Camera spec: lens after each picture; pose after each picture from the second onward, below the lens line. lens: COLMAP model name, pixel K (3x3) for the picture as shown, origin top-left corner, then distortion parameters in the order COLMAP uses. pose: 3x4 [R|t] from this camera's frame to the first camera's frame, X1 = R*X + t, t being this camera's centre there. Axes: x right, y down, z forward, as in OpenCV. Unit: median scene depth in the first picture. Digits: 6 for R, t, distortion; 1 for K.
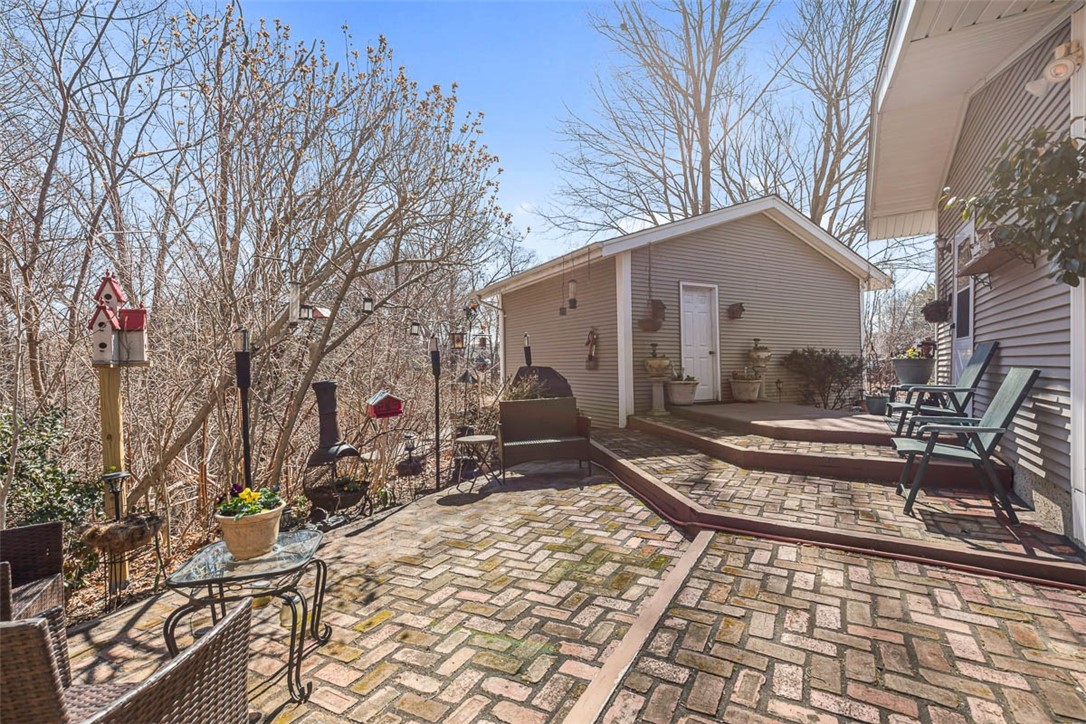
lens RADIAL K [[505.1, 0, 544.6], [0, 505.1, 365.3], [0, 0, 1]] dist [0.013038, 0.000275]
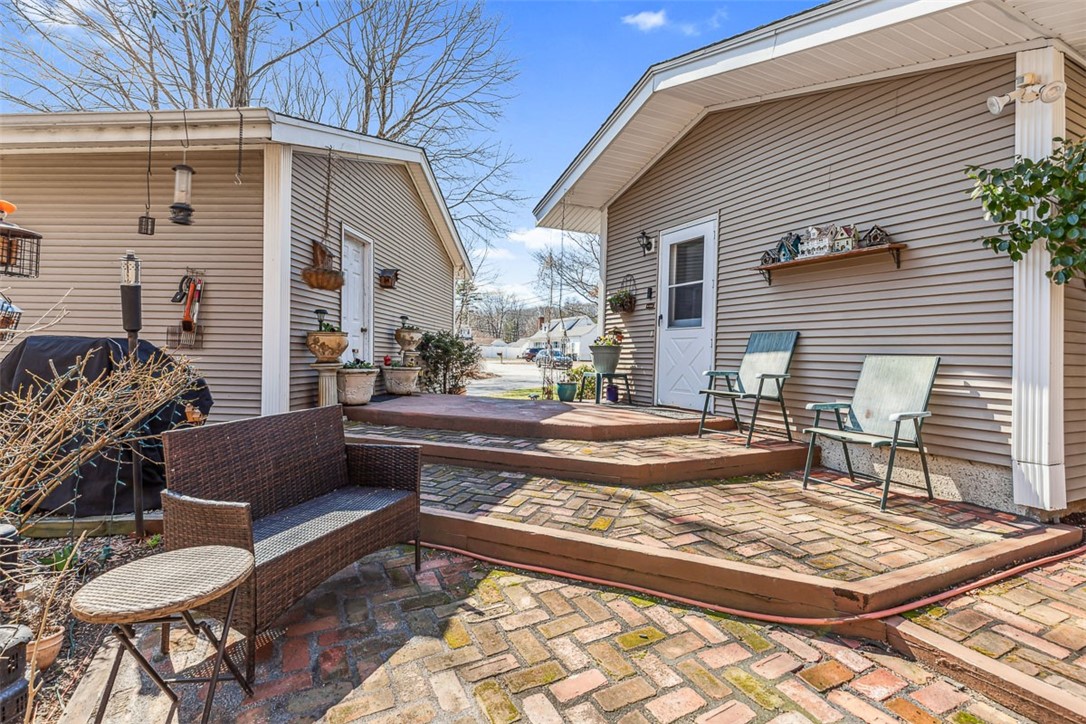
lens RADIAL K [[505.1, 0, 544.2], [0, 505.1, 361.5], [0, 0, 1]] dist [0.013038, 0.000275]
pose [[0.541177, 0.004141, 0.840899, -0.168297], [-0.021474, 0.999730, 0.008897, 0.010055], [-0.840635, -0.022872, 0.541120, 0.430064]]
